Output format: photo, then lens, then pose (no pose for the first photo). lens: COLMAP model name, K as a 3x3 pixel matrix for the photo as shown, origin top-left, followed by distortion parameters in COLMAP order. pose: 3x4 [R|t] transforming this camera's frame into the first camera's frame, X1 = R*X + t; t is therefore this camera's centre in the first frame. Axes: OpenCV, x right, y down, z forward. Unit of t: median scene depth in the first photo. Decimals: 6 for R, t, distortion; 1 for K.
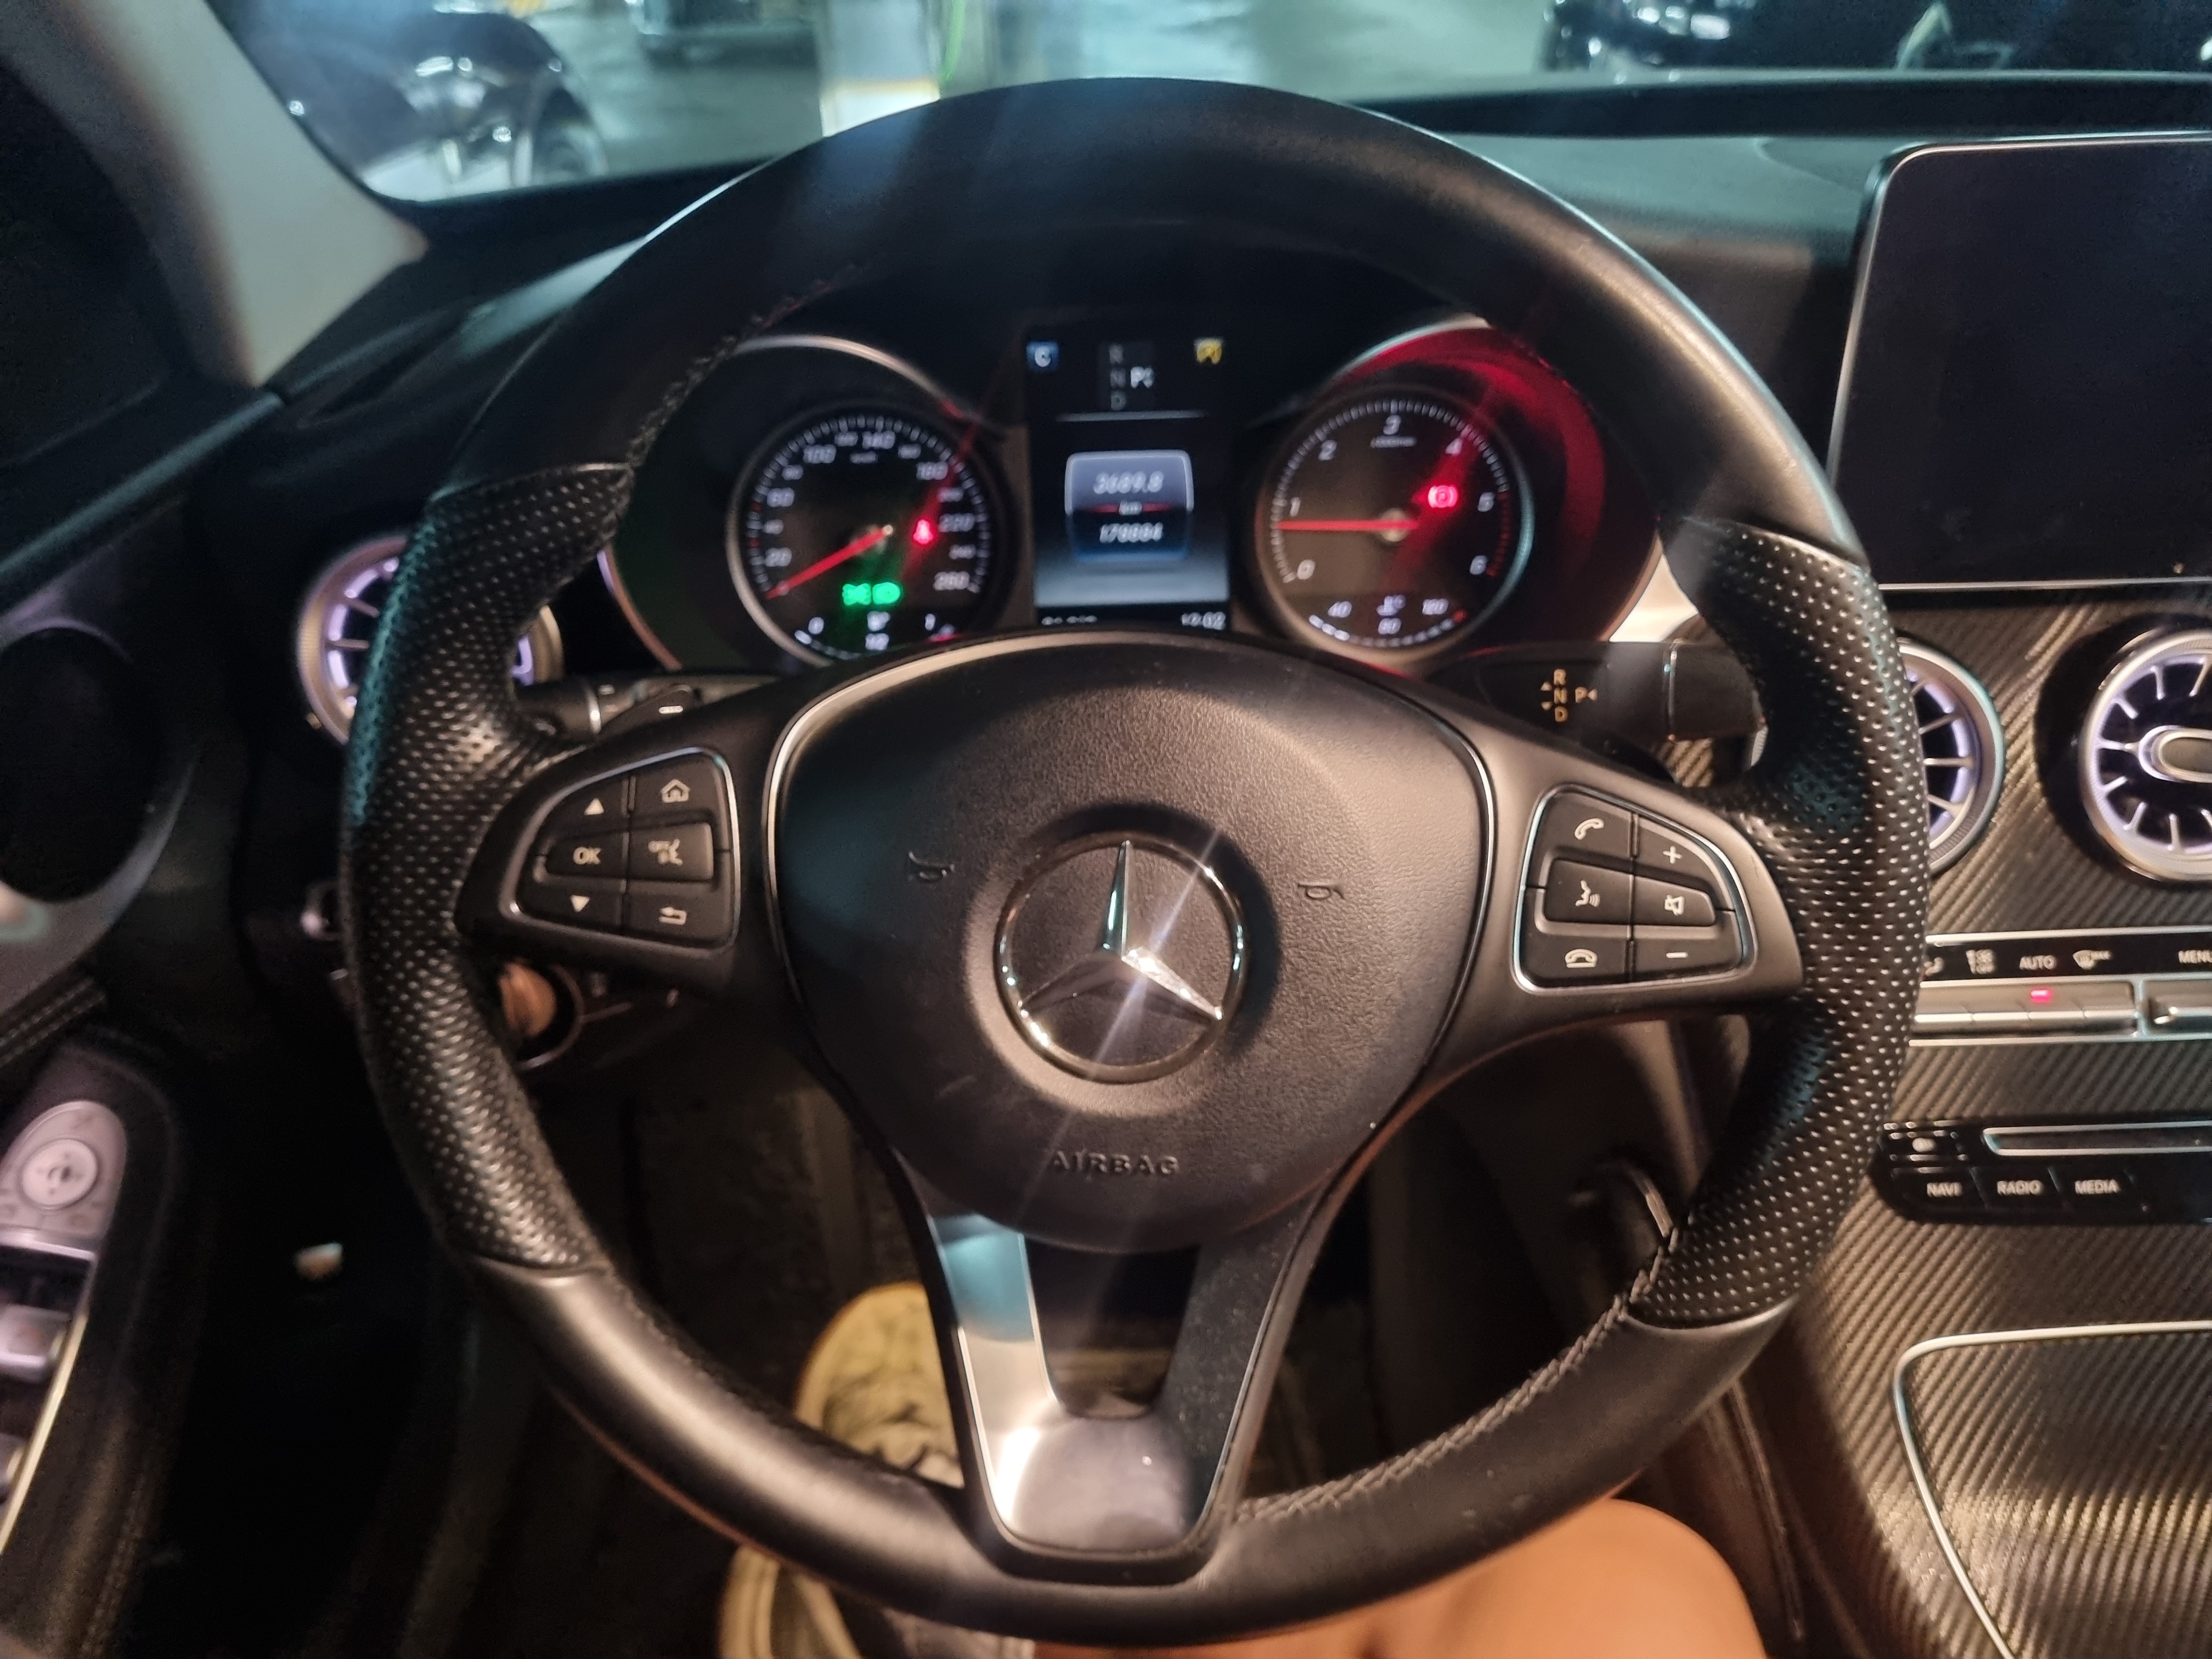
lens RADIAL K [[1734.5, 0, 1120.8], [0, 1734.5, 859.3], [0, 0, 1]] dist [0.004619, 0.005867]
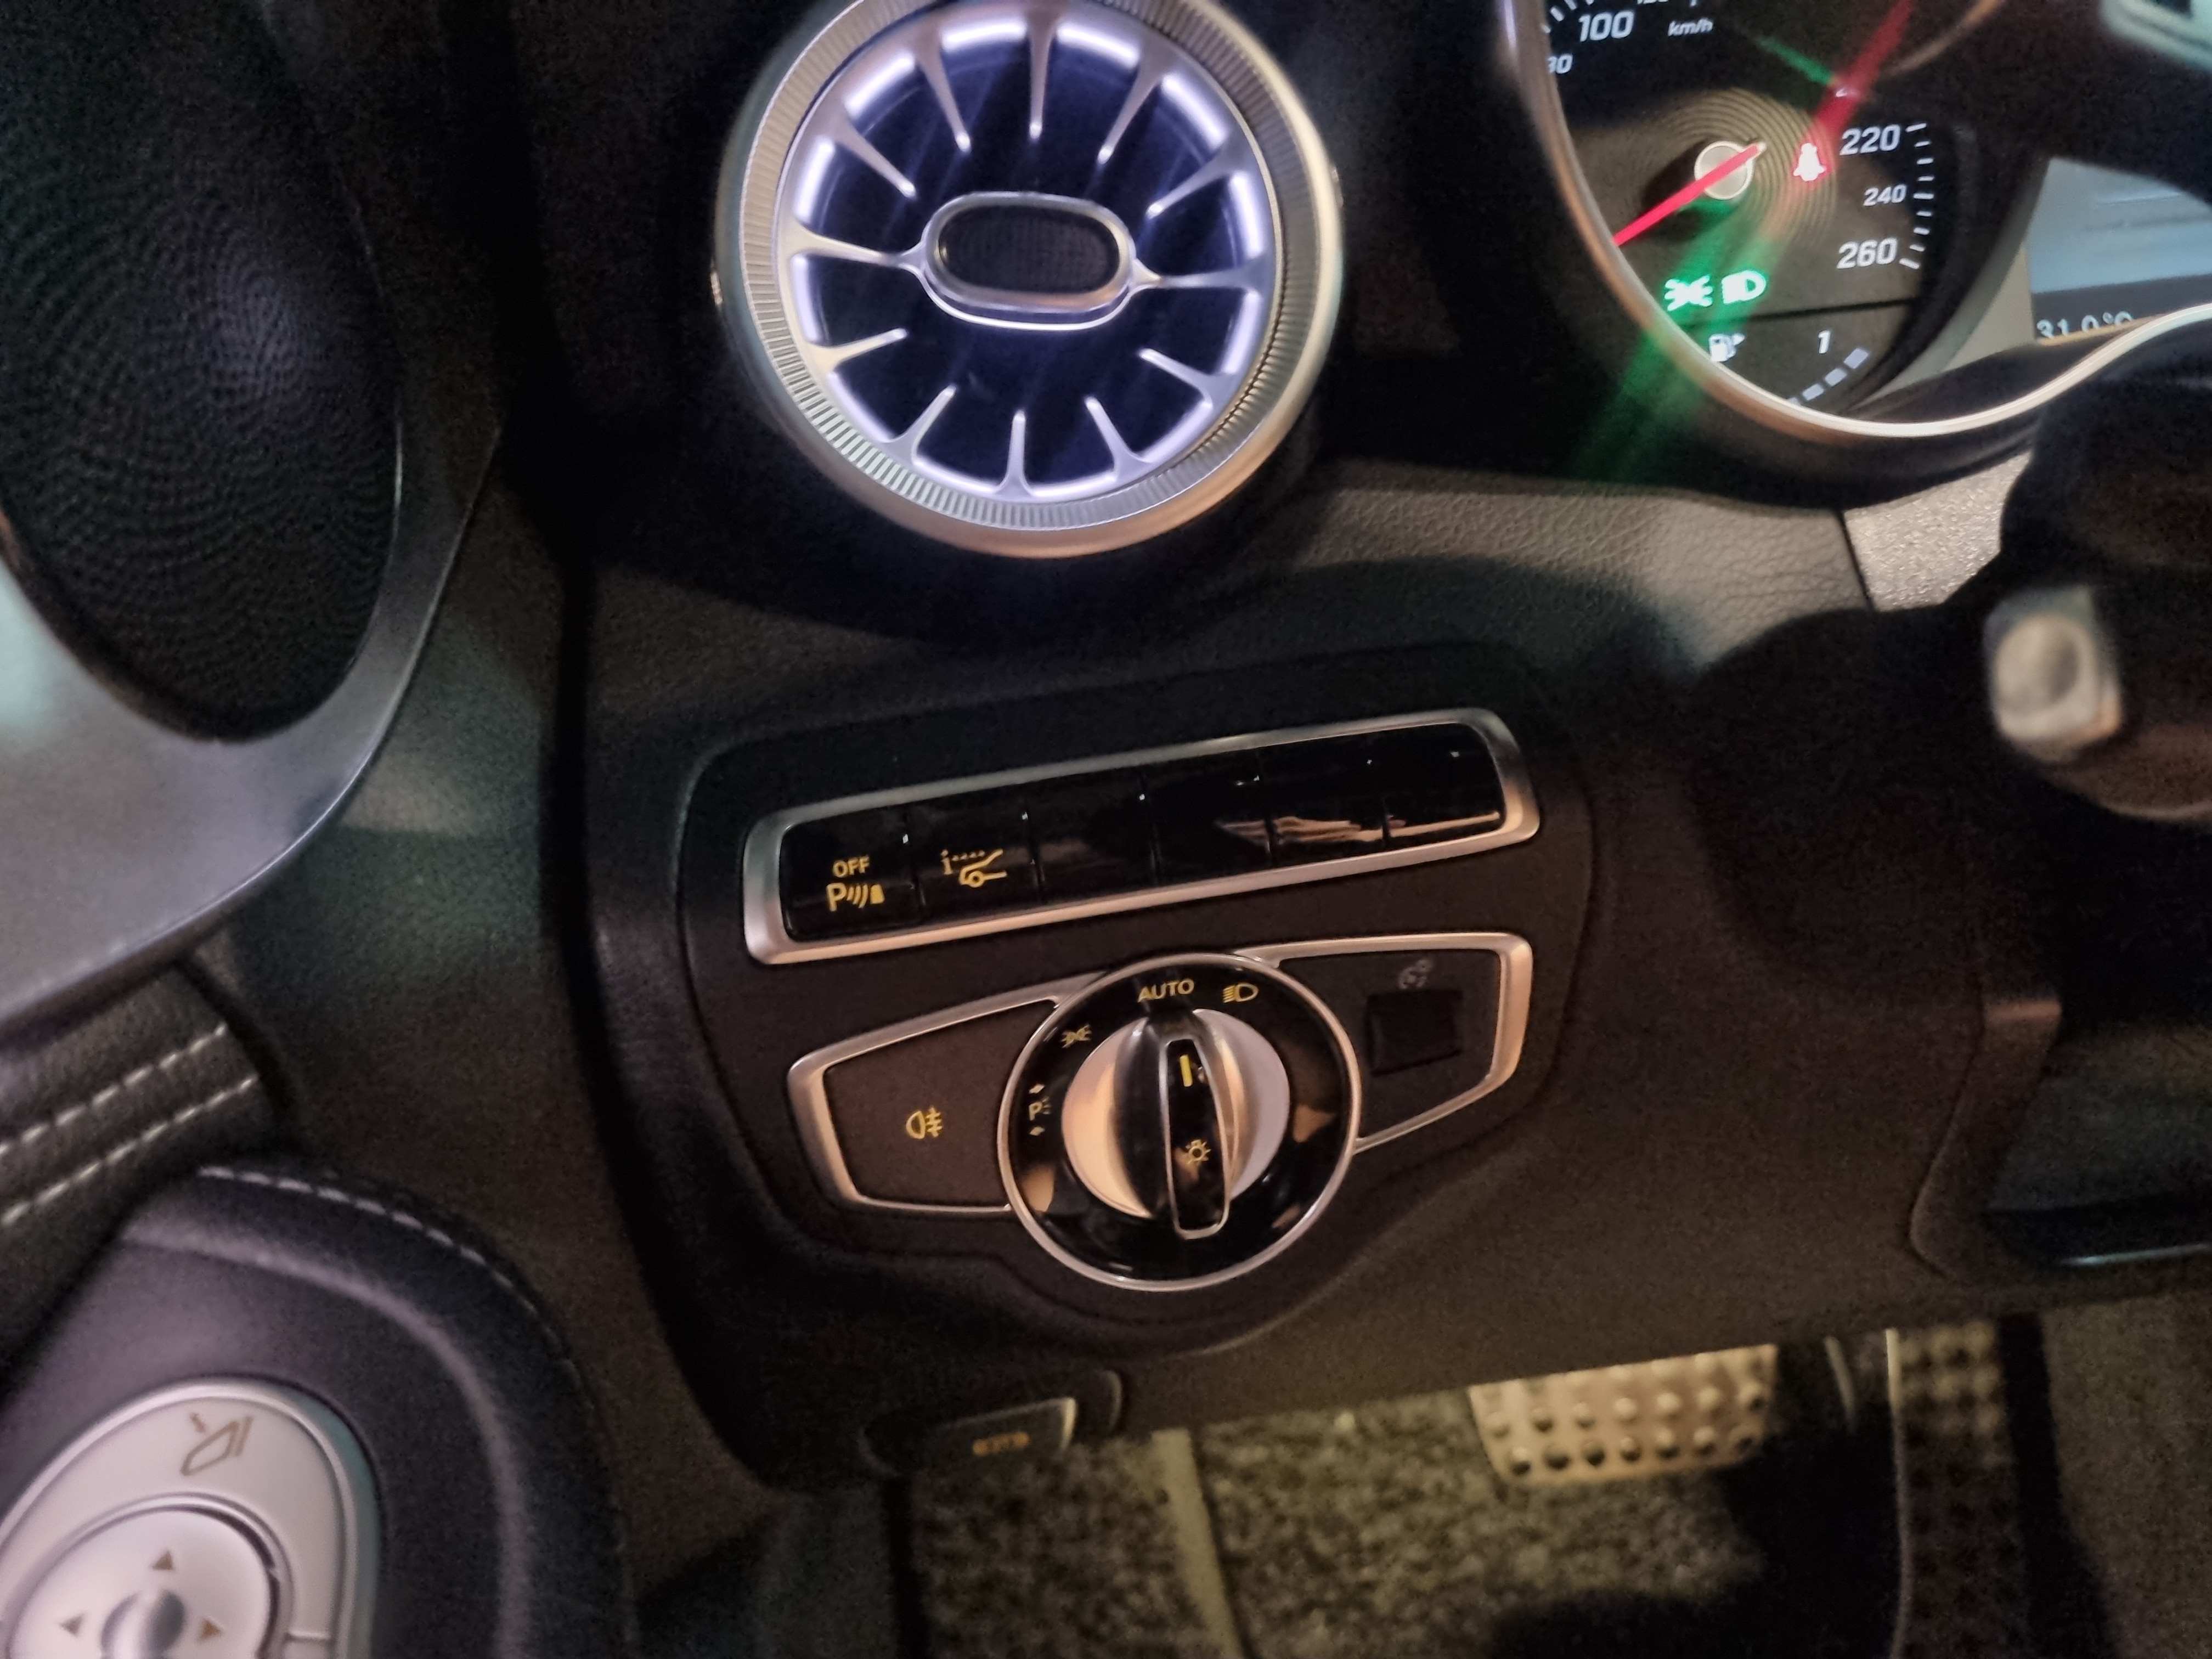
lens RADIAL K [[1770.9, 0, 1114.3], [0, 1770.9, 840.0], [0, 0, 1]] dist [0.033735, 0.000582]
pose [[0.994546, -0.086151, 0.058784, -0.433447], [0.097976, 0.964956, -0.243435, 0.135120], [-0.035752, 0.247866, 0.968134, 0.640819]]
